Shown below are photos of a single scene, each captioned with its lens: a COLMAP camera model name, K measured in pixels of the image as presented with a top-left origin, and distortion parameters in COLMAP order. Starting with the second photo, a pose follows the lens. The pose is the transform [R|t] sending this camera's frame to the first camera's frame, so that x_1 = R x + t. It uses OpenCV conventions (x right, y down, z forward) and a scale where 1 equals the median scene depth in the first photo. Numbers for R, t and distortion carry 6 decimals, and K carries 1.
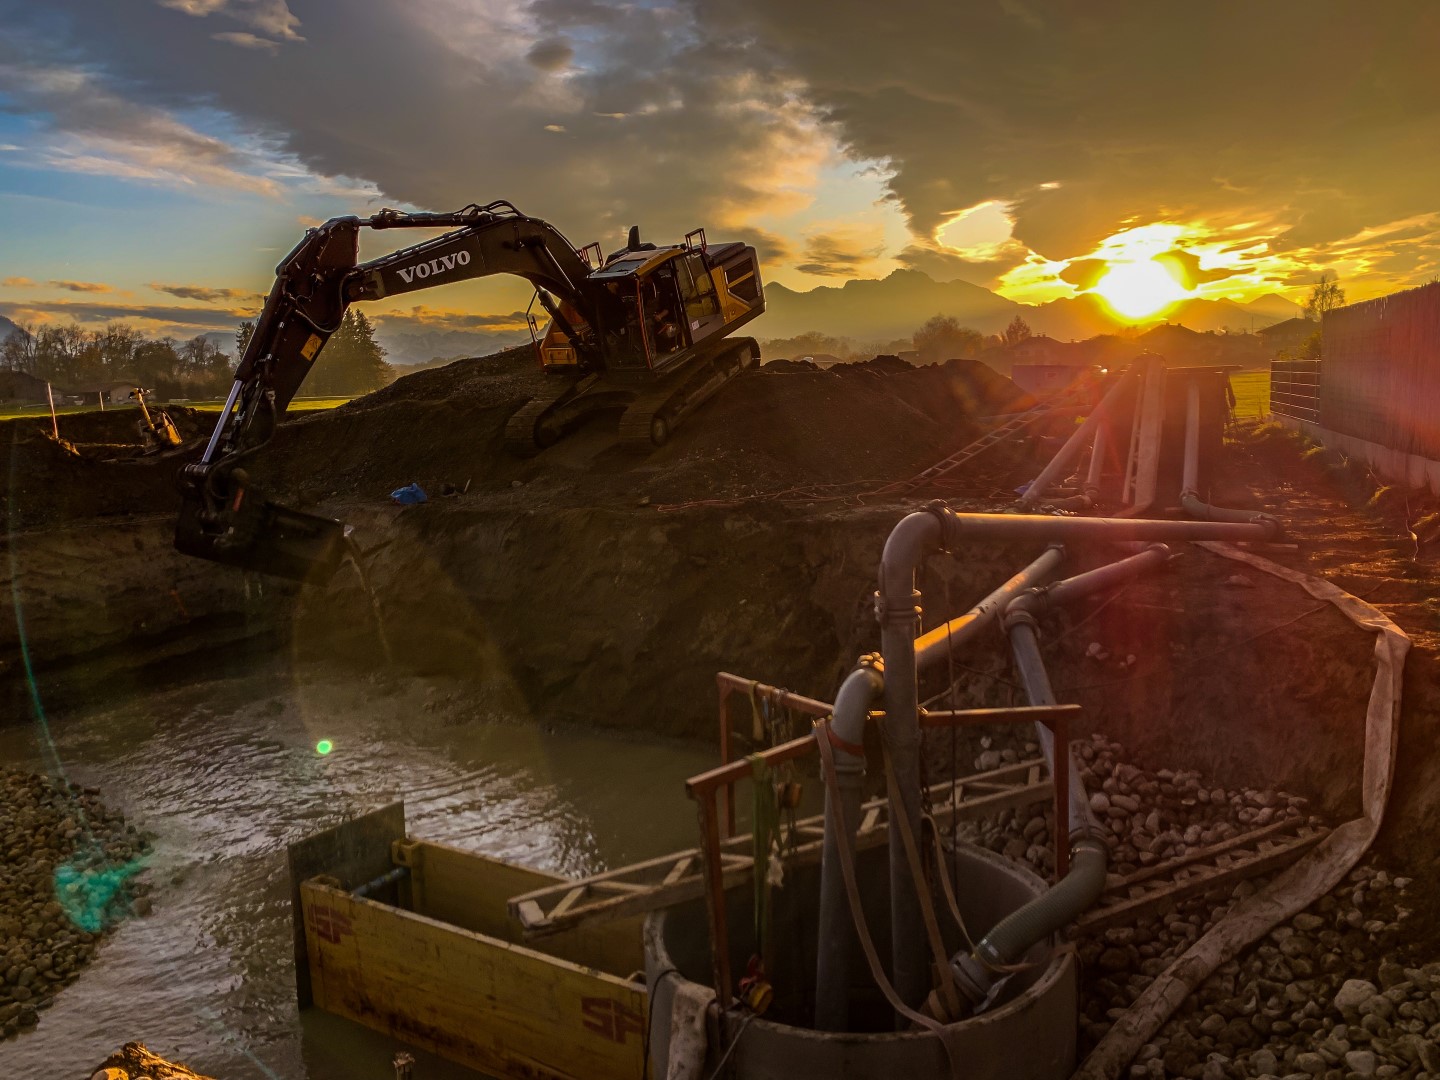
lens RADIAL K [[1136.9, 0, 729.9], [0, 1136.9, 543.3], [0, 0, 1]] dist [0.040929, -0.072241]
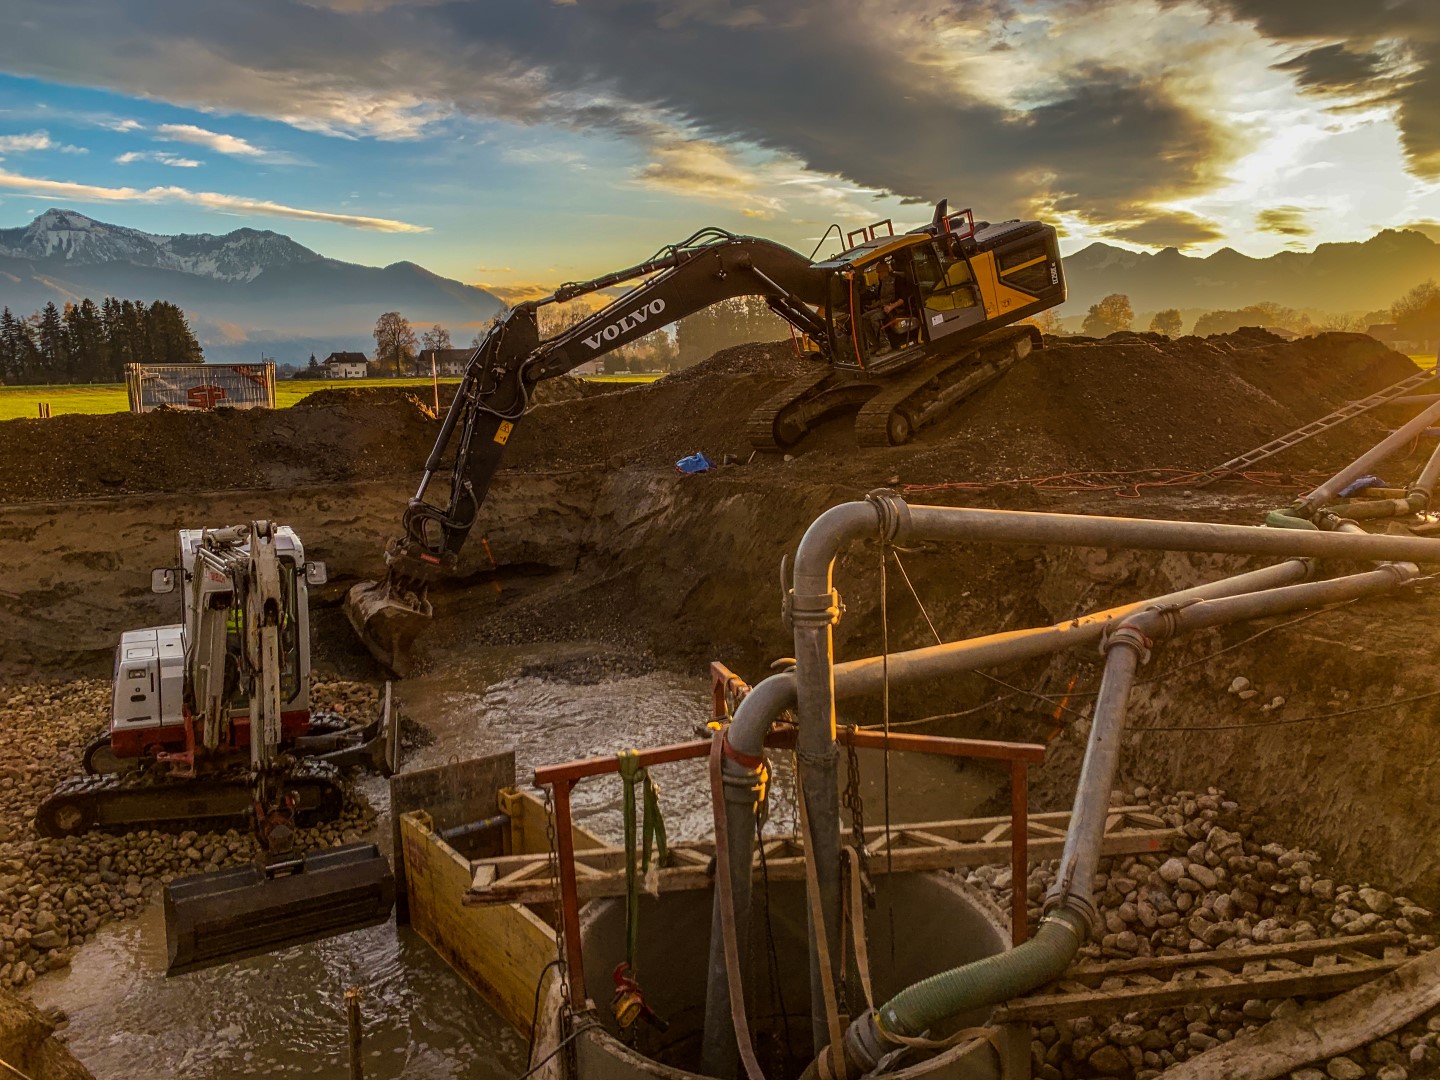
lens RADIAL K [[1136.9, 0, 723.9], [0, 1136.9, 536.1], [0, 0, 1]] dist [0.040929, -0.072241]
pose [[0.926177, 0.066962, -0.371095, 0.326222], [-0.061325, 0.997753, 0.026986, -0.015435], [0.372069, -0.002236, 0.928203, 0.123025]]
